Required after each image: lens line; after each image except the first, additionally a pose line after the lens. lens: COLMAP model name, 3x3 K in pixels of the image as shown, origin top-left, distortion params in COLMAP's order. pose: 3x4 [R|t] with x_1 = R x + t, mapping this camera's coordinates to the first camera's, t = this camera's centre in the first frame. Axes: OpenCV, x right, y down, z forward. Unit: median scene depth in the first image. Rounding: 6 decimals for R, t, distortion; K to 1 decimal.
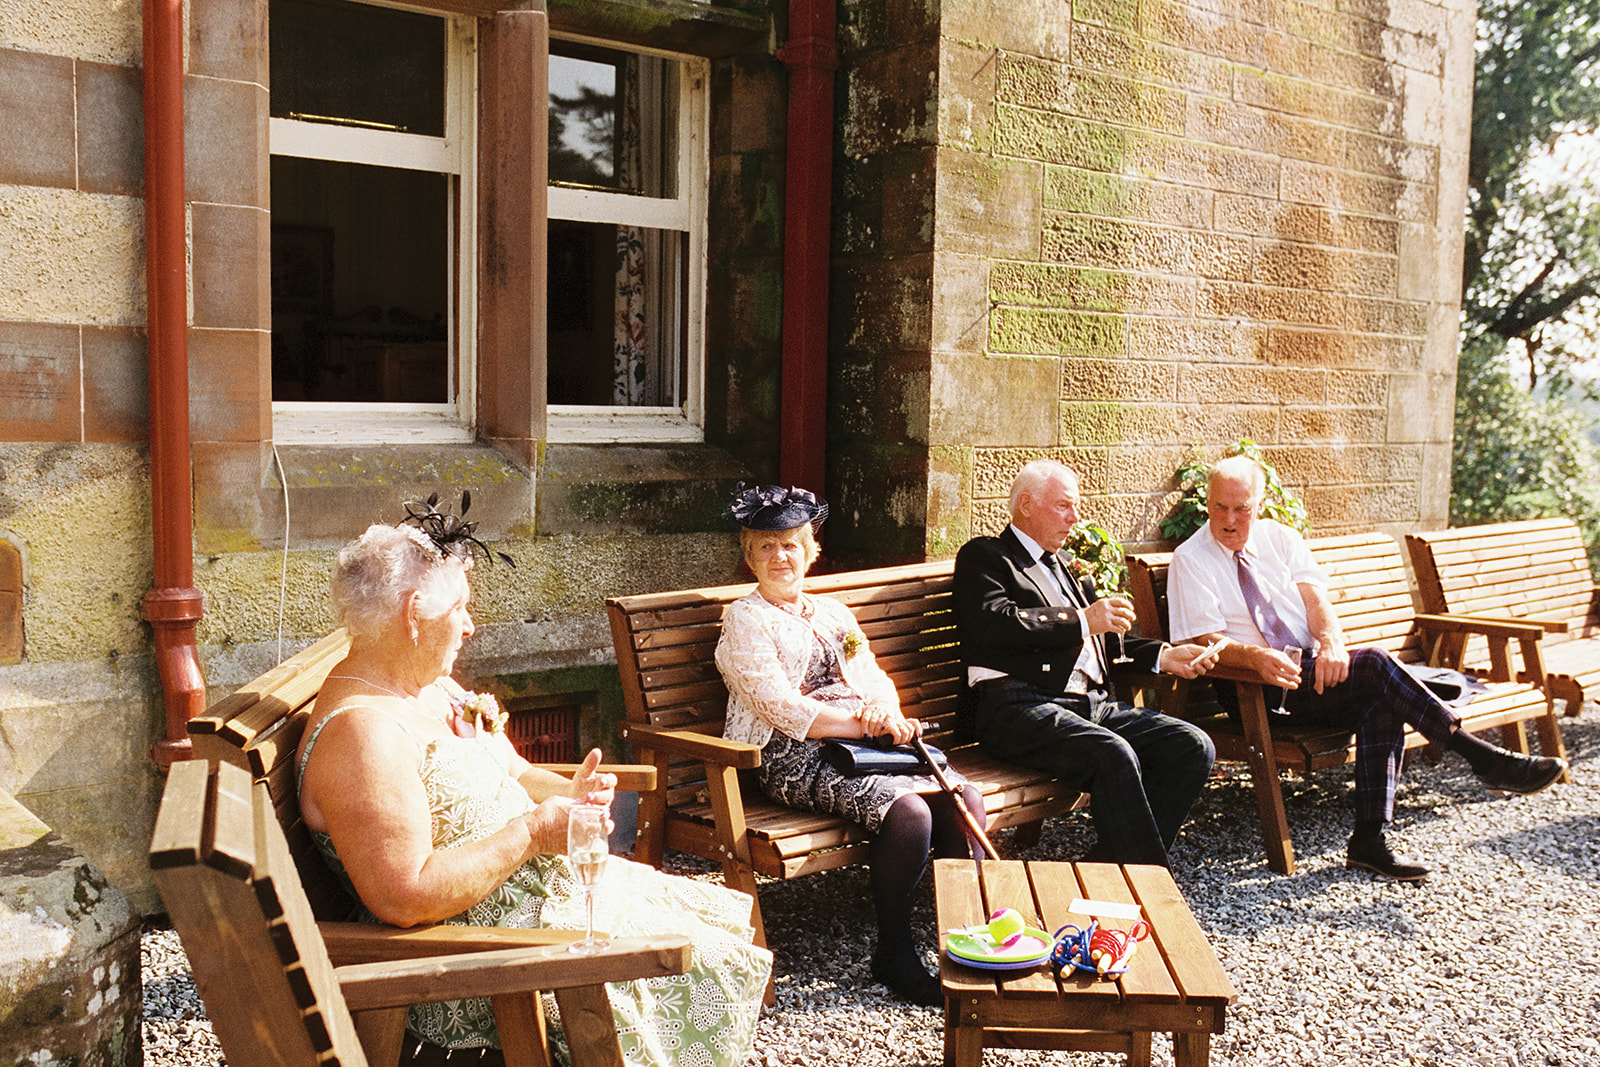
lens RADIAL K [[1605.2, 0, 800.5], [0, 1605.2, 534.4], [0, 0, 1]] dist [-0.037881, 0.000000]
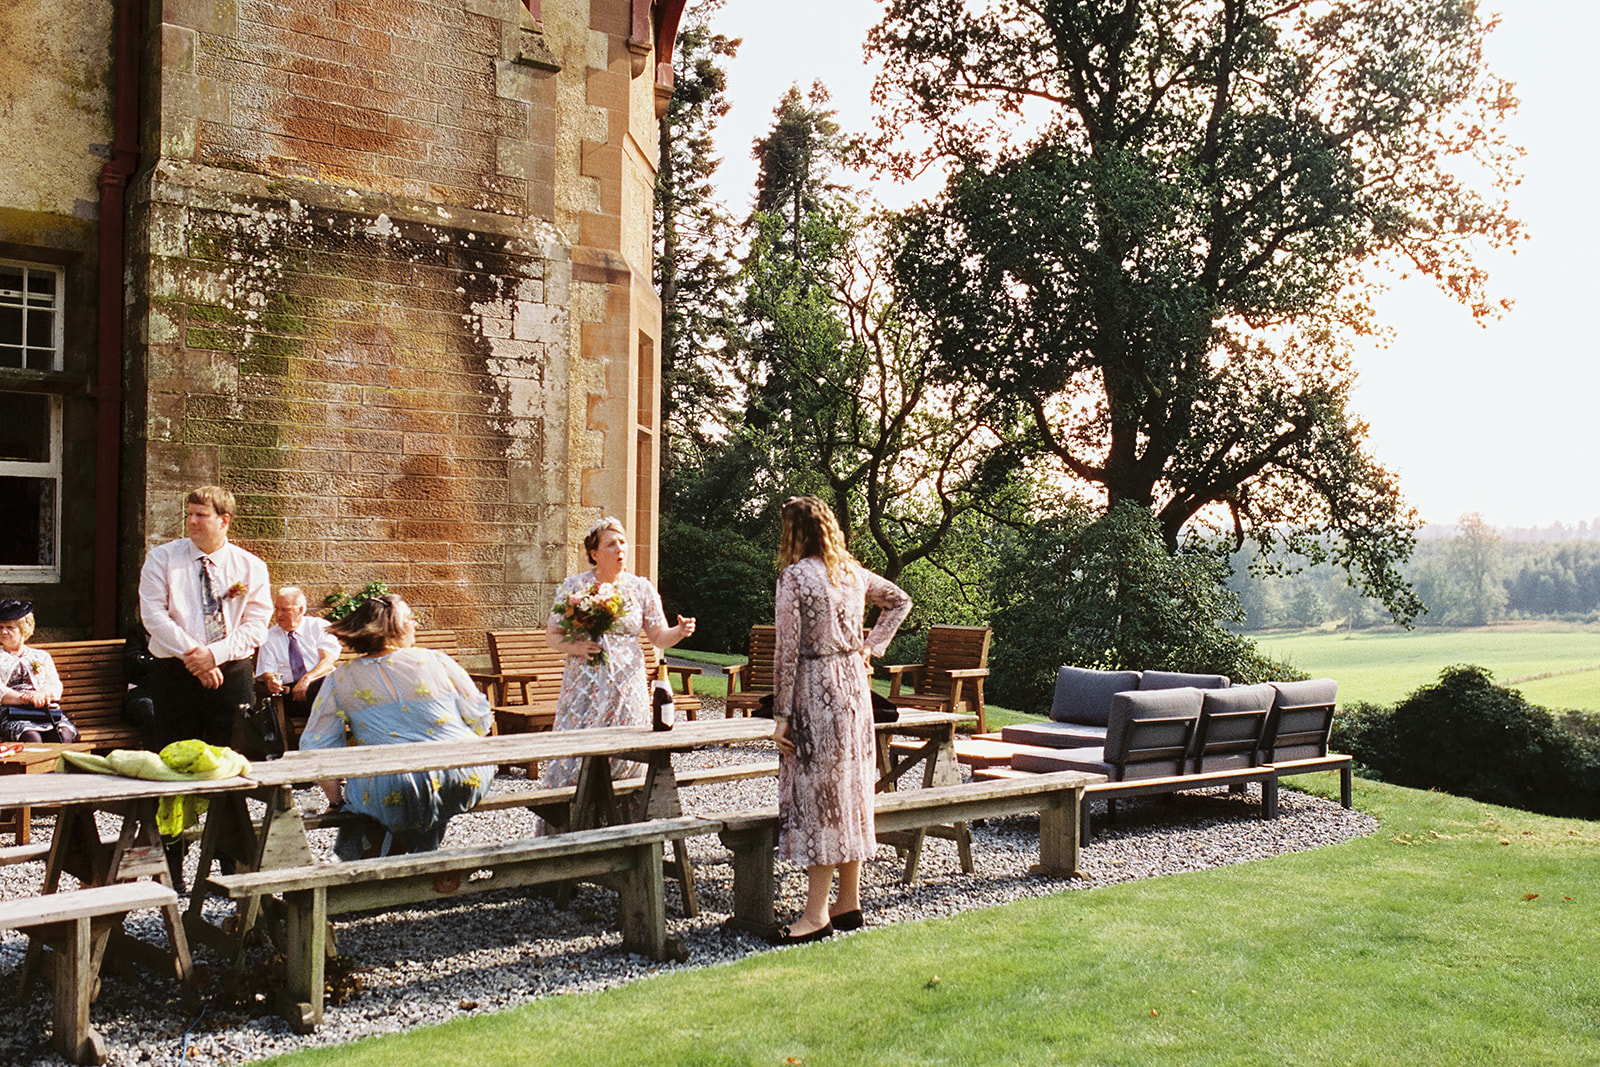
lens RADIAL K [[1605.2, 0, 799.6], [0, 1605.2, 534.3], [0, 0, 1]] dist [-0.037881, 0.000000]
pose [[0.999579, -0.007108, 0.028116, 0.724936], [0.009862, 0.995032, -0.099070, 0.078573], [-0.027272, 0.099306, 0.994683, -0.900743]]
